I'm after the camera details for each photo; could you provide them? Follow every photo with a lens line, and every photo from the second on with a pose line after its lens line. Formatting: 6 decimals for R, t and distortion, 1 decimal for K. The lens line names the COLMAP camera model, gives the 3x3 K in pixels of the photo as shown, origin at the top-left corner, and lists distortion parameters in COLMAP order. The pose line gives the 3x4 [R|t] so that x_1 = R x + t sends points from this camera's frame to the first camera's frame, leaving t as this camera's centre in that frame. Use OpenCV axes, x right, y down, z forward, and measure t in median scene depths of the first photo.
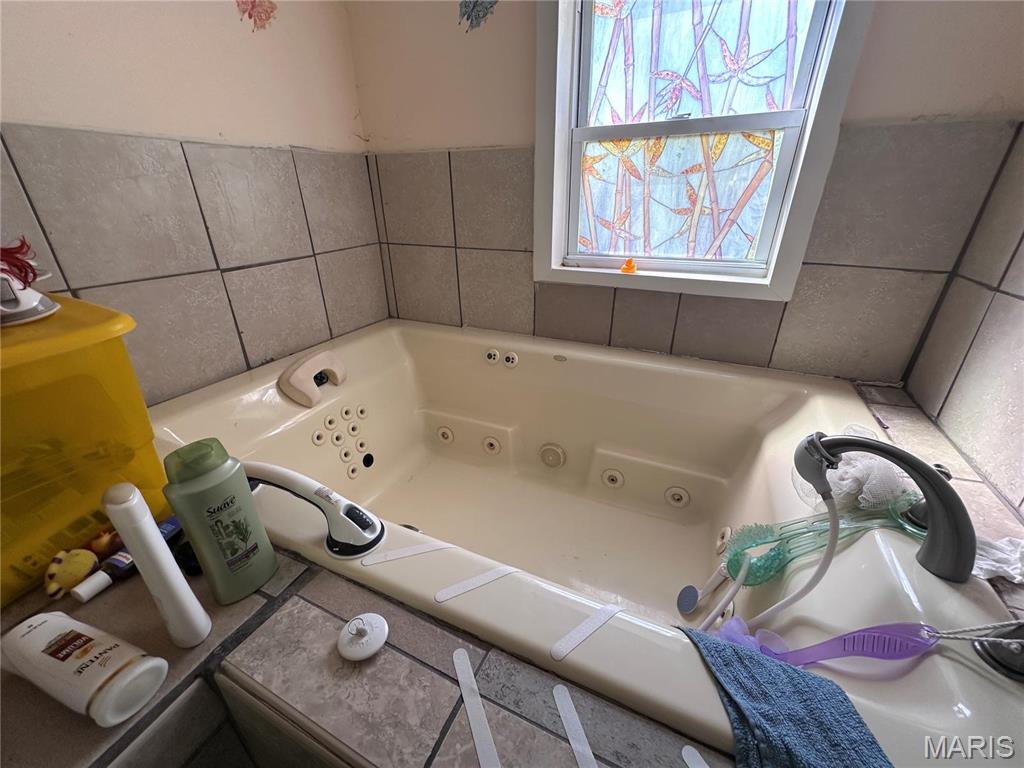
lens RADIAL K [[414.0, 0, 512.0], [0, 414.0, 384.0], [0, 0, 1]] dist [-0.001511, 0.000210]
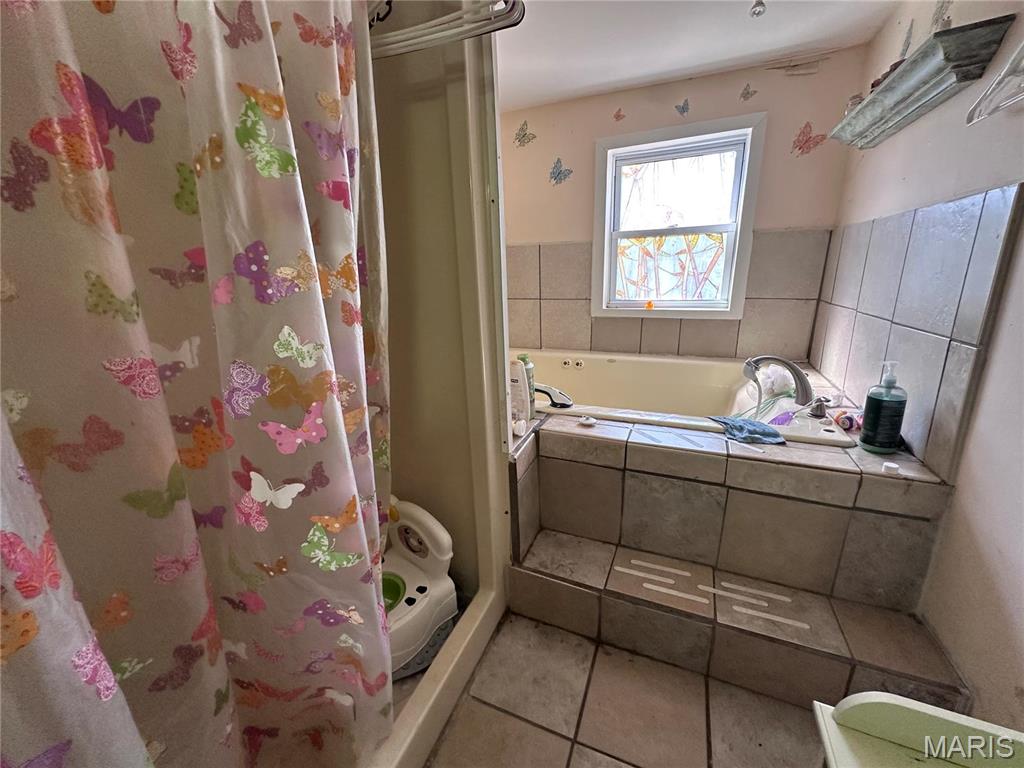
lens RADIAL K [[414.0, 0, 512.0], [0, 414.0, 384.0], [0, 0, 1]] dist [-0.001511, 0.000210]
pose [[0.999237, -0.030194, 0.024758, -0.359130], [0.033739, 0.986835, -0.158171, 0.307278], [-0.019656, 0.158886, 0.987101, -0.670539]]
